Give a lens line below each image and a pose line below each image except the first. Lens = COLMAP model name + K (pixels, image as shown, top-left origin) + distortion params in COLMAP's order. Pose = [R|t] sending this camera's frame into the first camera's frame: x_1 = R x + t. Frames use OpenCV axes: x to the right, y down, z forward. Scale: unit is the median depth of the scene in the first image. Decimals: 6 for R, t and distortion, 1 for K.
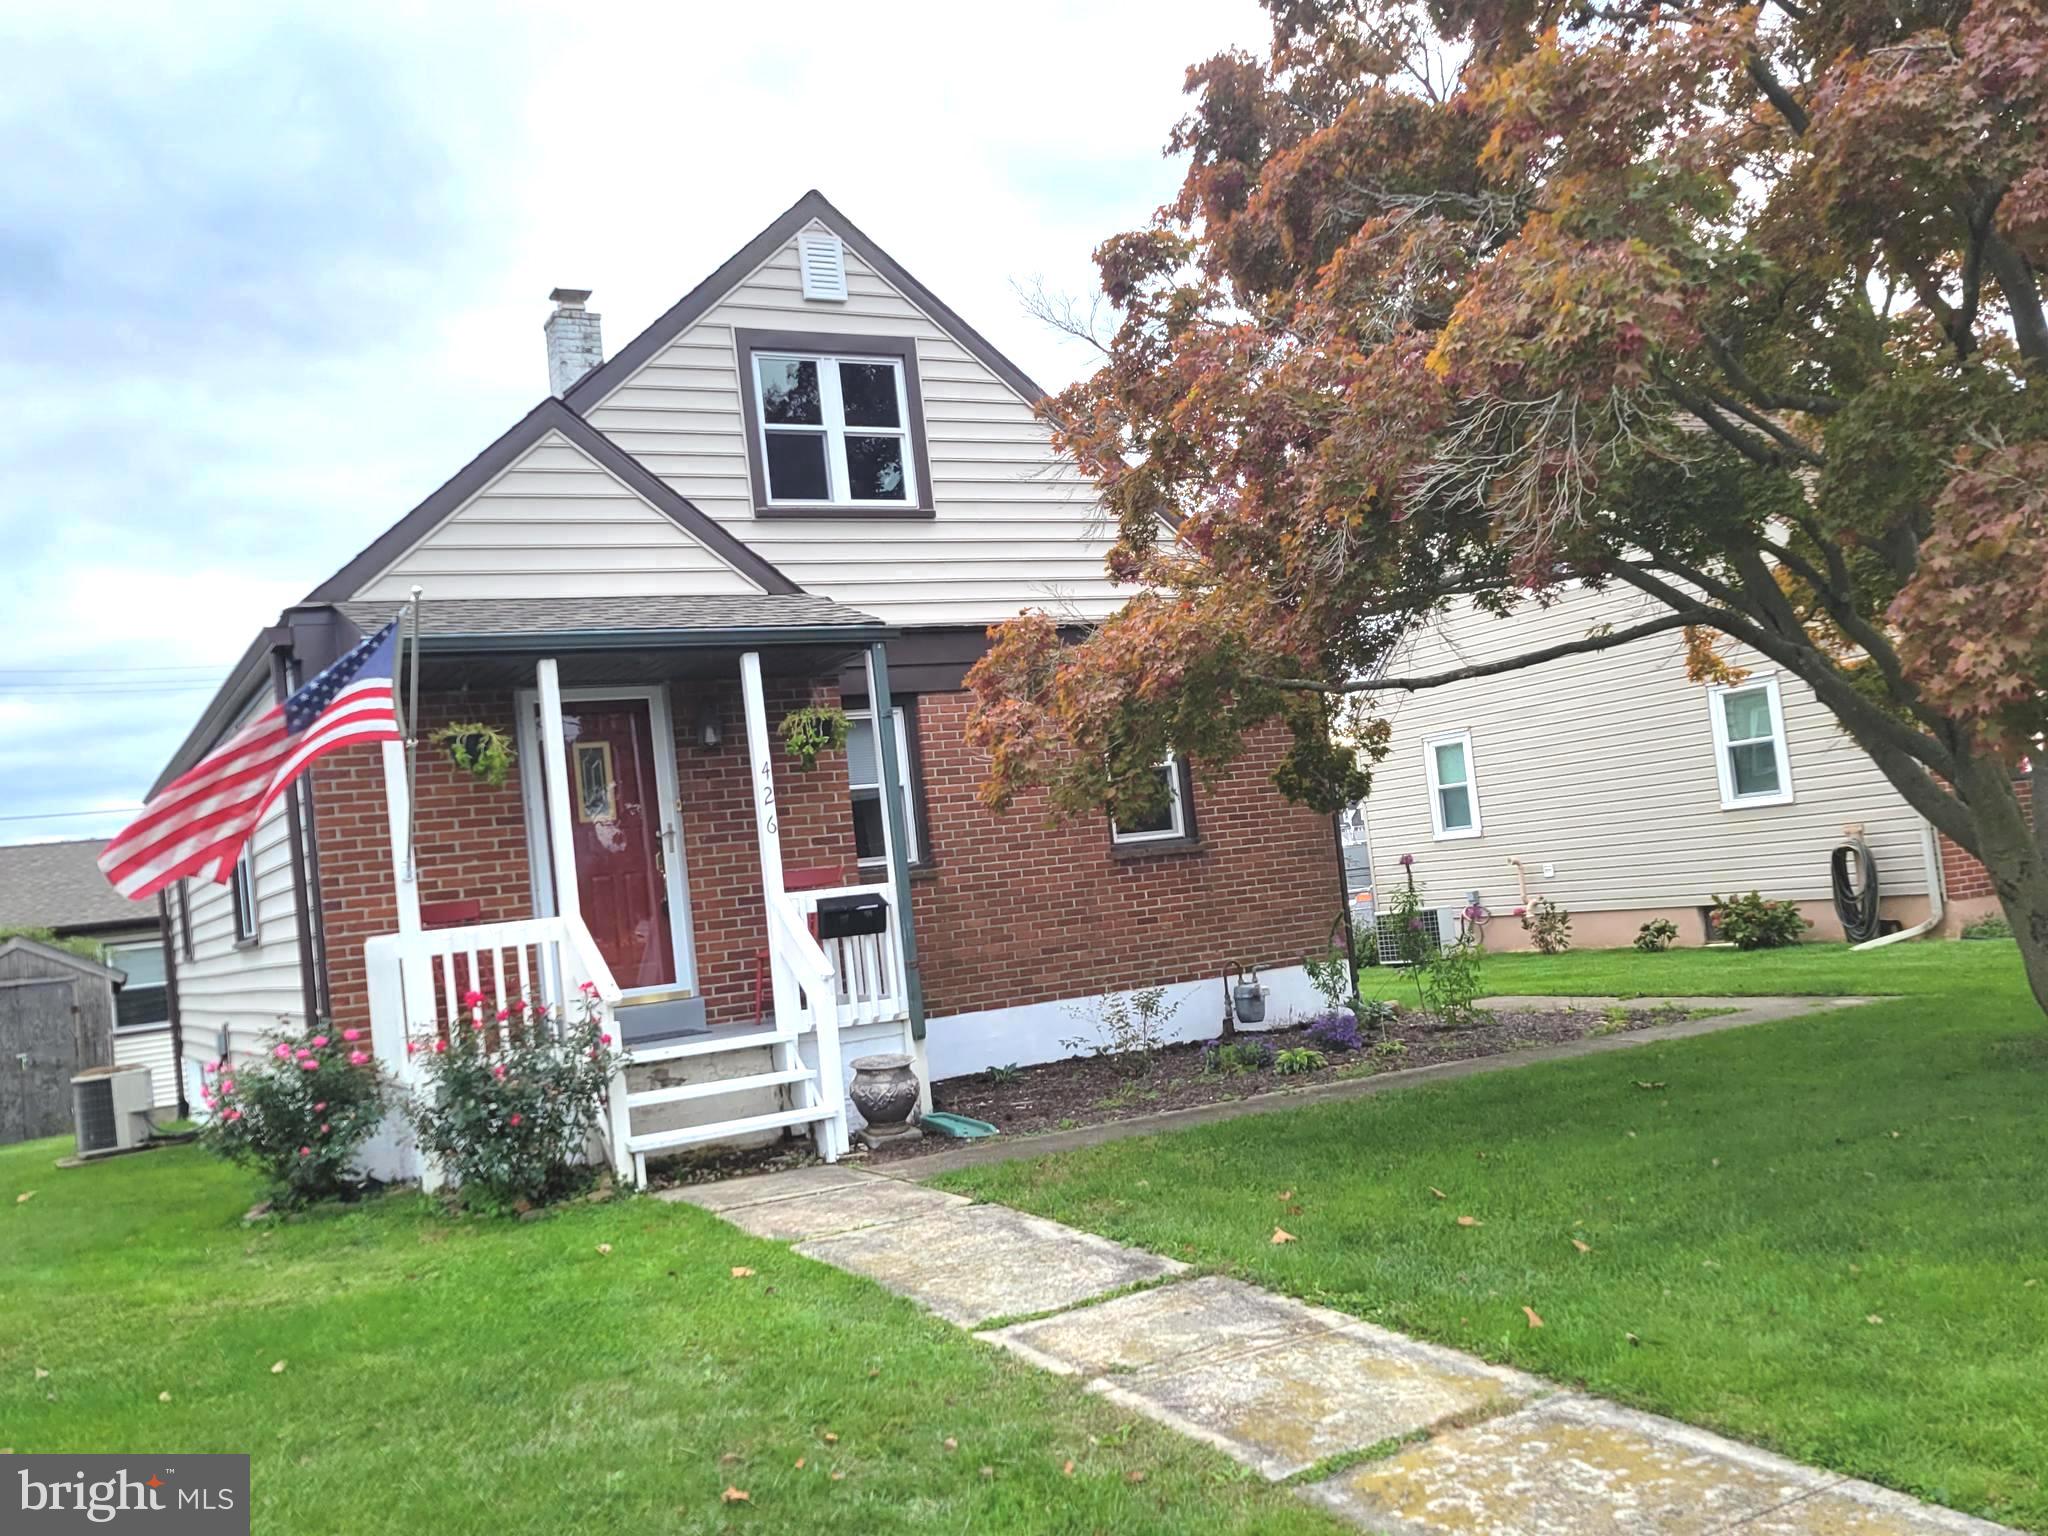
lens RADIAL K [[1830.7, 0, 1028.3], [0, 1830.7, 760.6], [0, 0, 1]] dist [0.058878, -0.010592]
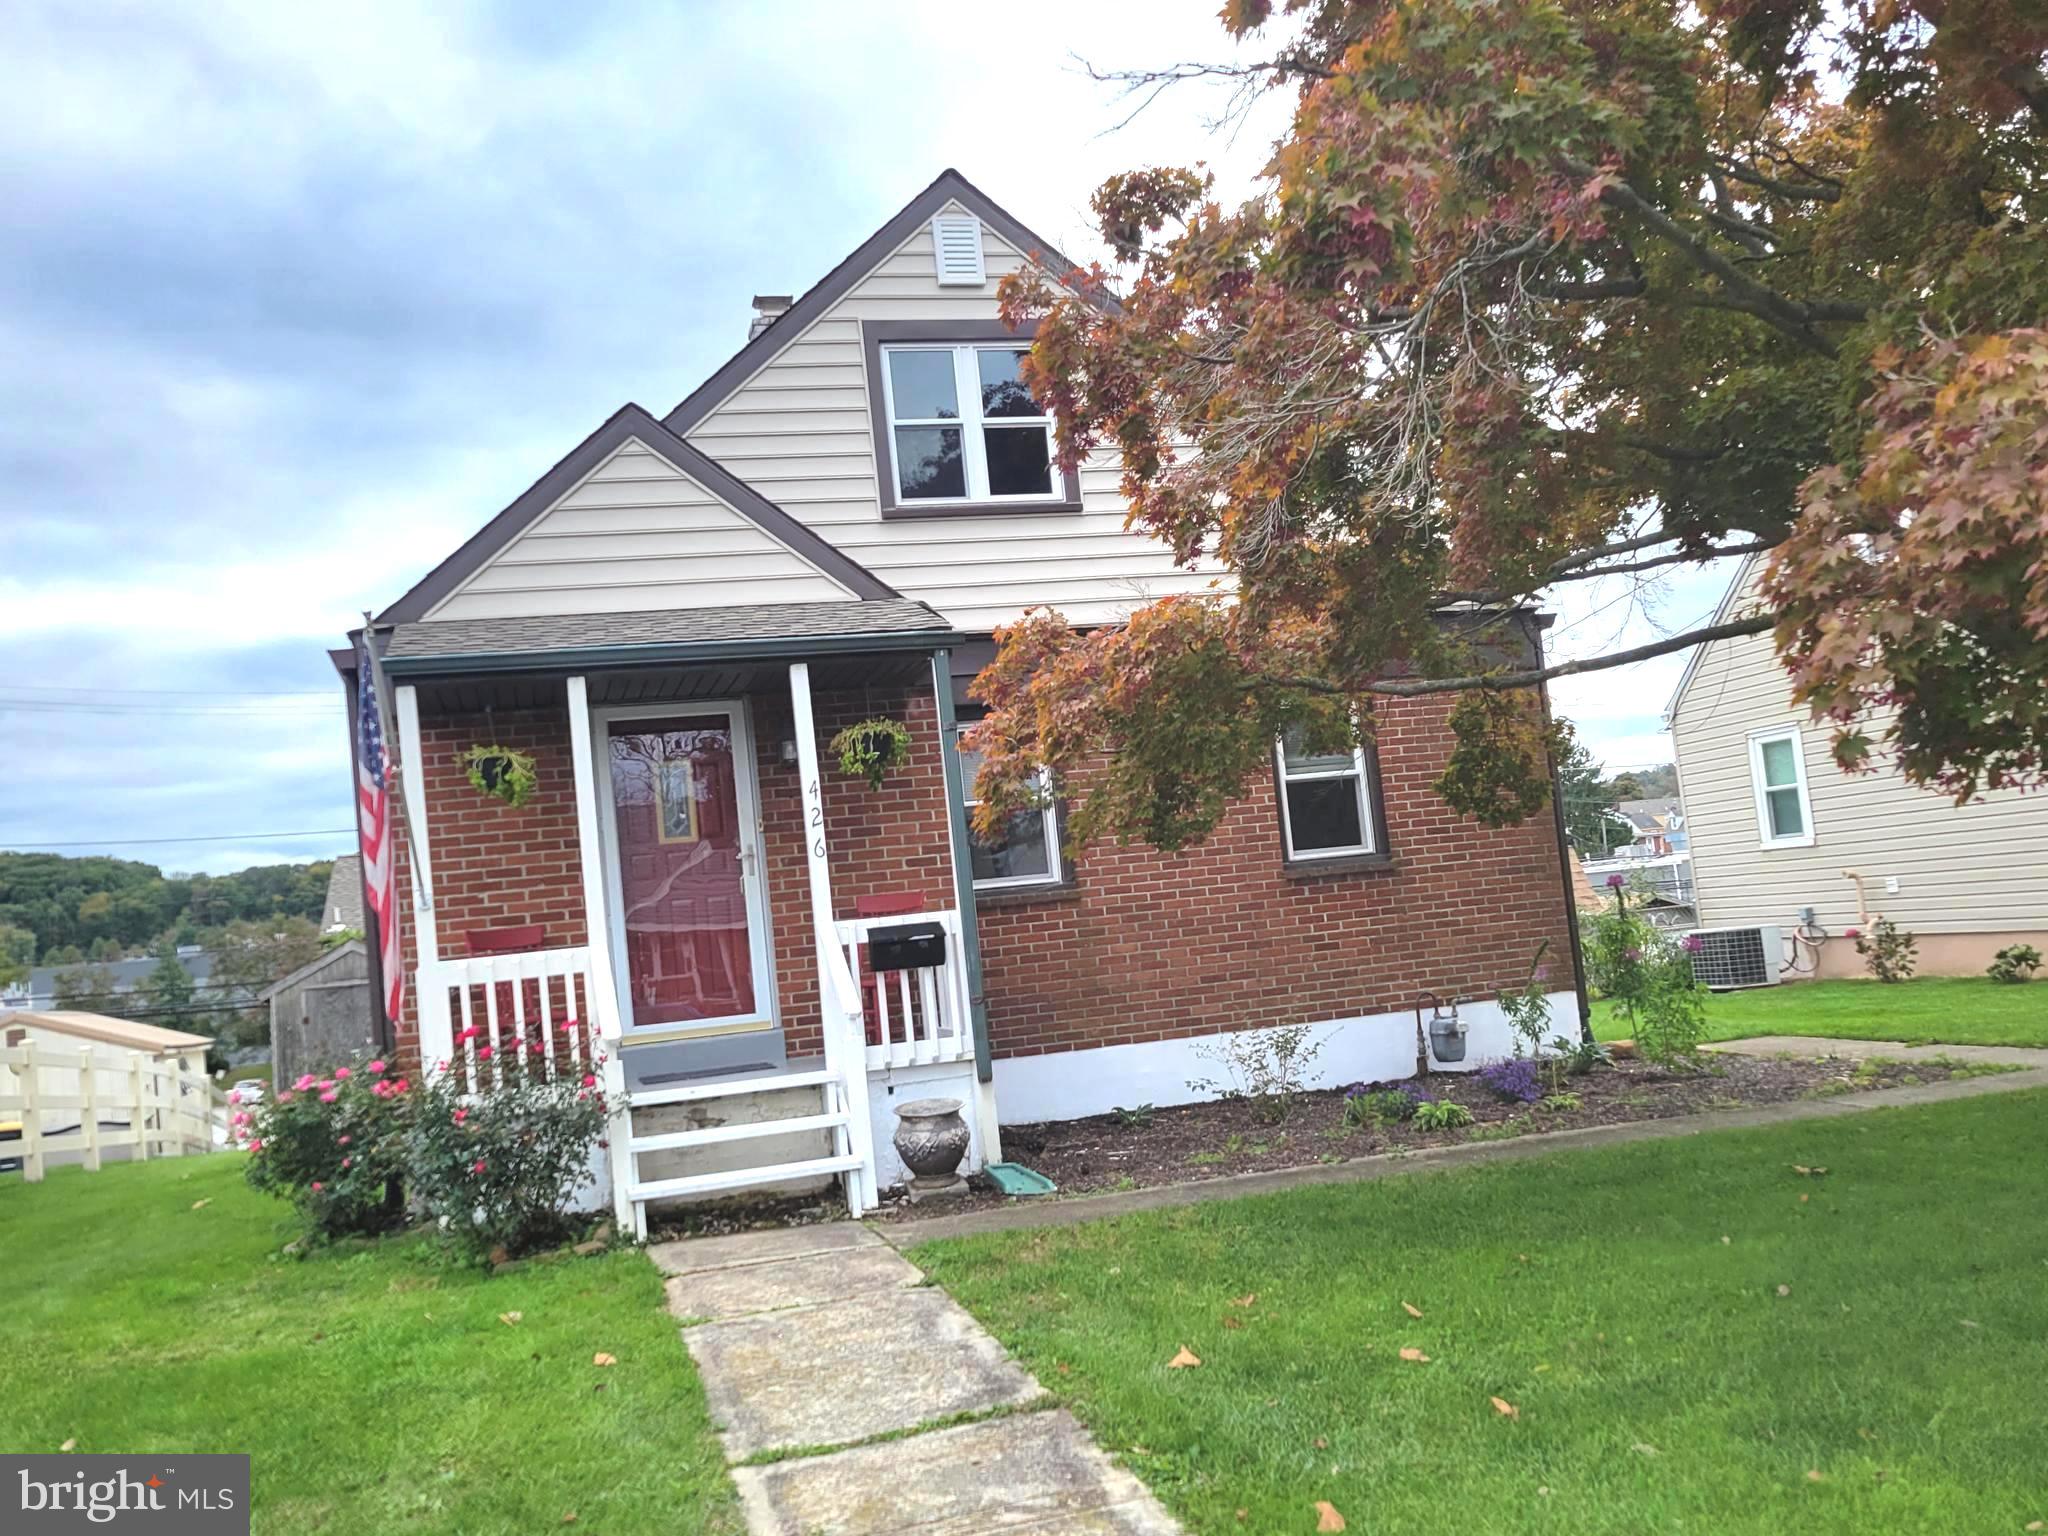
lens RADIAL K [[1830.7, 0, 1015.0], [0, 1830.7, 769.8], [0, 0, 1]] dist [0.058878, -0.010592]
pose [[0.973129, -0.012019, -0.229945, 0.162903], [0.013306, 0.999903, 0.004048, -0.007030], [0.229875, -0.006999, 0.973195, 0.111519]]
